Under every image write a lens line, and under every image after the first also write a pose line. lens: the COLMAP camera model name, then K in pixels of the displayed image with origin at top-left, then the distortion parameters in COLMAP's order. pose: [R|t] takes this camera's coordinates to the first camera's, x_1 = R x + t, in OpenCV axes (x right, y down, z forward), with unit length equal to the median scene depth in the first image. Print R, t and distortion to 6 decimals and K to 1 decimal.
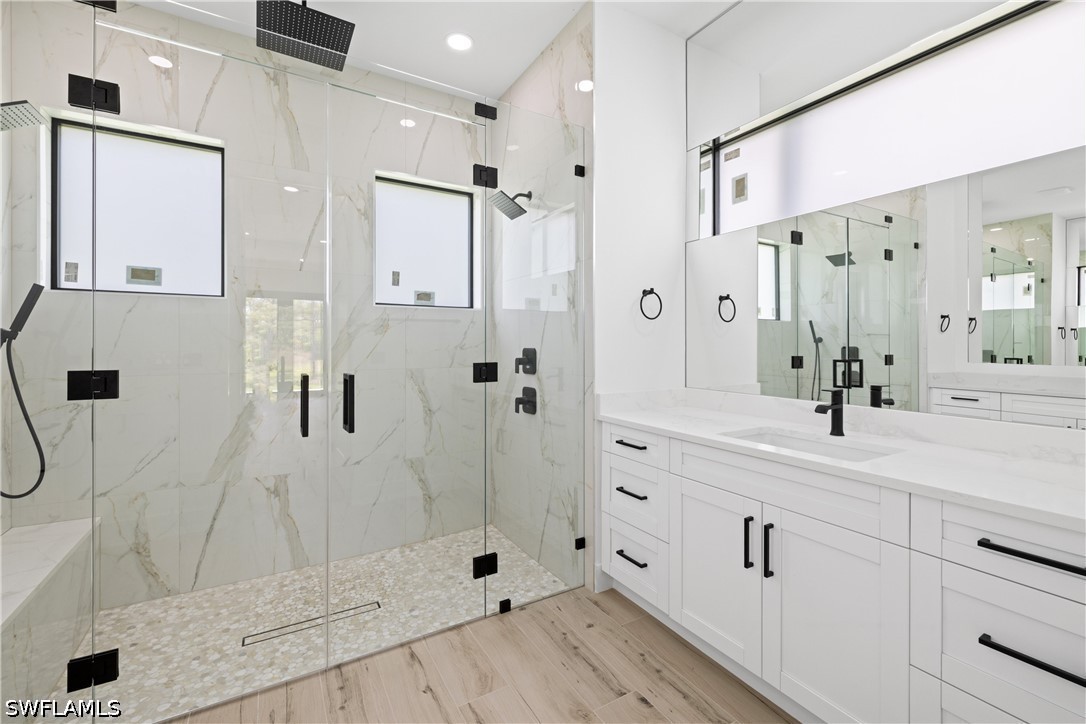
lens RADIAL K [[454.2, 0, 536.4], [0, 454.2, 350.4], [0, 0, 1]] dist [-0.000357, 0.000462]
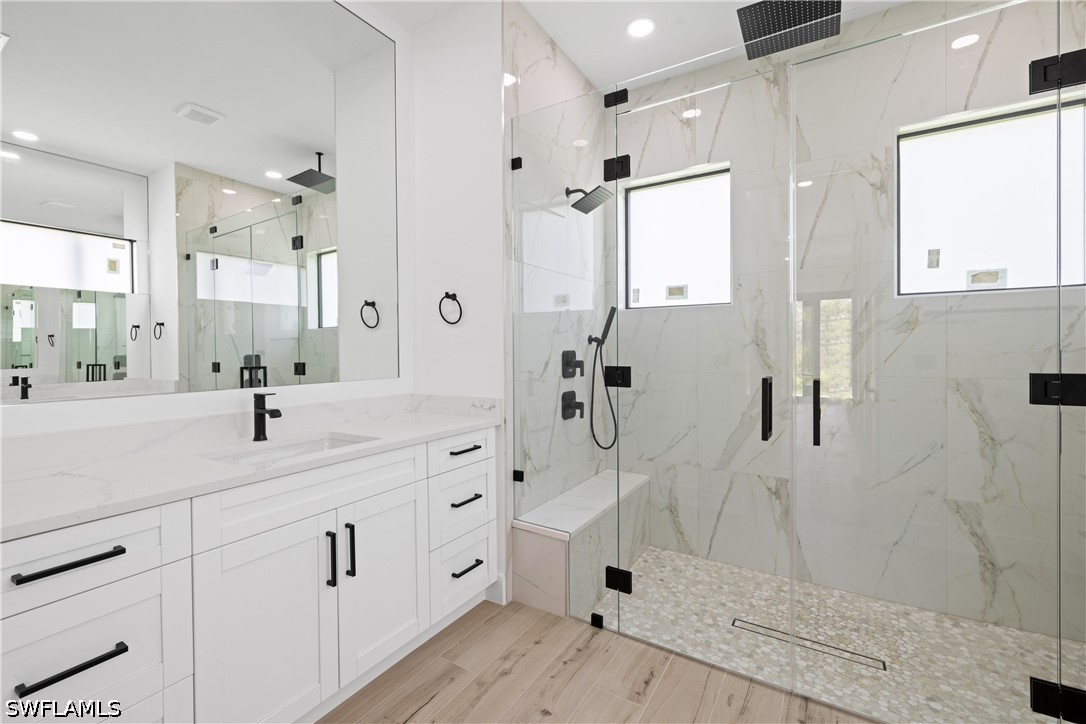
lens RADIAL K [[470.5, 0, 541.3], [0, 470.5, 356.2], [0, 0, 1]] dist [0.005042, 0.000373]
pose [[0.464951, 0.011767, -0.885258, 0.116680], [-0.004257, 0.999930, 0.011056, -0.001012], [0.885326, -0.001372, 0.464969, 0.067505]]
